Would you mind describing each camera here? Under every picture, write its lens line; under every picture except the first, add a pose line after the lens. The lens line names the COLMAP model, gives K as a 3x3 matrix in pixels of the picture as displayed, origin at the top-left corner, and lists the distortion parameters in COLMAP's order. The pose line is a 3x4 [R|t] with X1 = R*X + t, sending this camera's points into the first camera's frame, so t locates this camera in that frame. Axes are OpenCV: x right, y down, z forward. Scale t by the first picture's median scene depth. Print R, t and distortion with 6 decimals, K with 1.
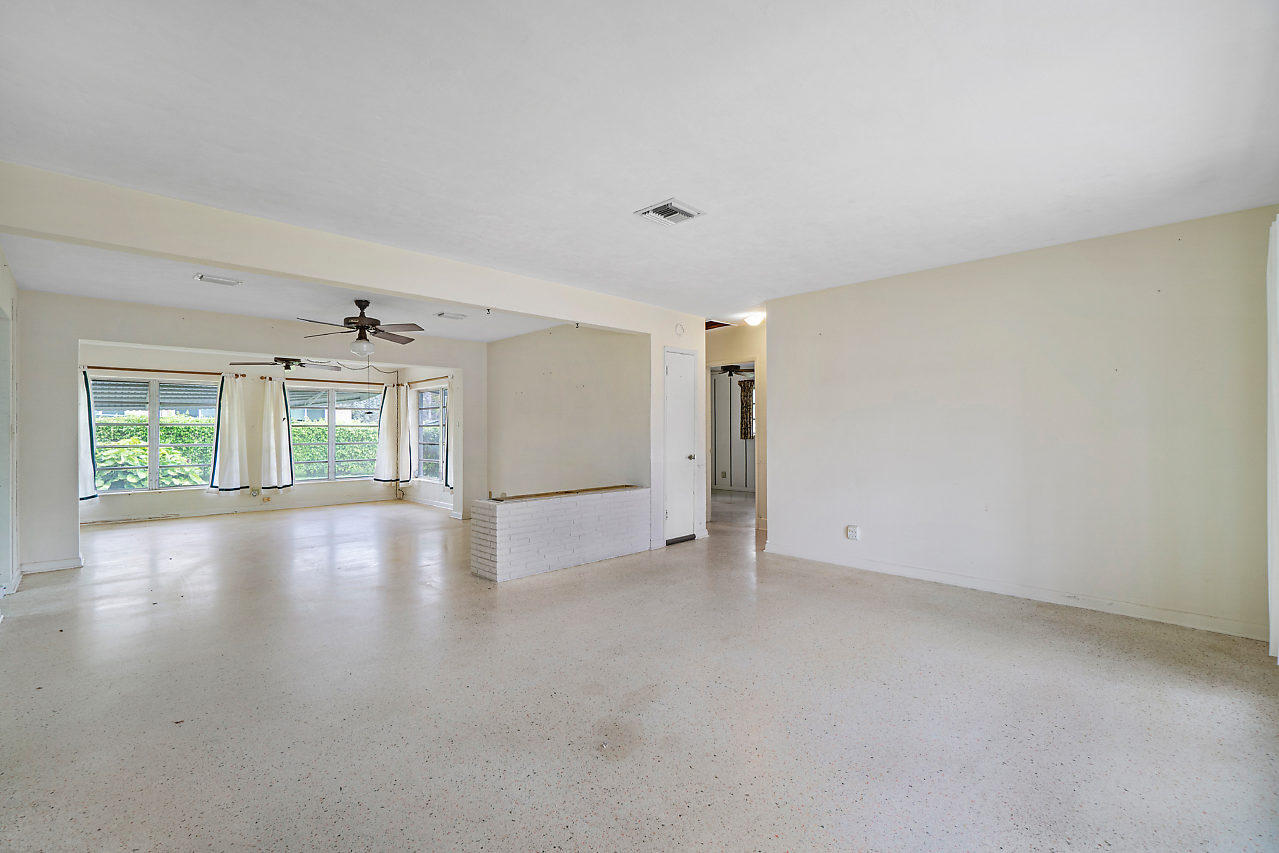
lens RADIAL K [[567.3, 0, 646.0], [0, 567.3, 421.5], [0, 0, 1]] dist [0.000266, 0.000037]
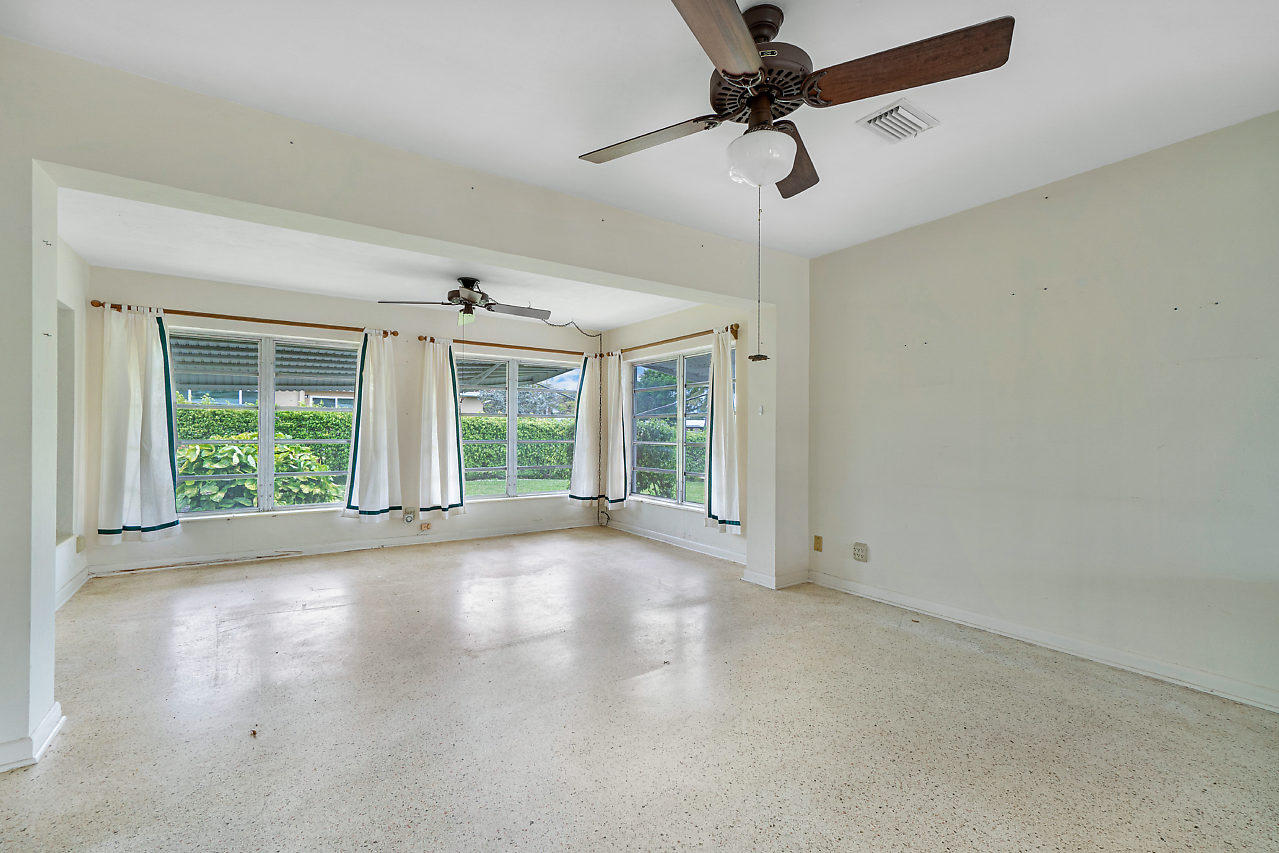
lens RADIAL K [[567.3, 0, 663.4], [0, 567.3, 426.5], [0, 0, 1]] dist [0.000266, 0.000037]
pose [[0.989459, 0.010349, -0.144441, -0.313880], [-0.009232, 0.999922, 0.008401, 0.015254], [0.144516, -0.006979, 0.989478, 0.407348]]
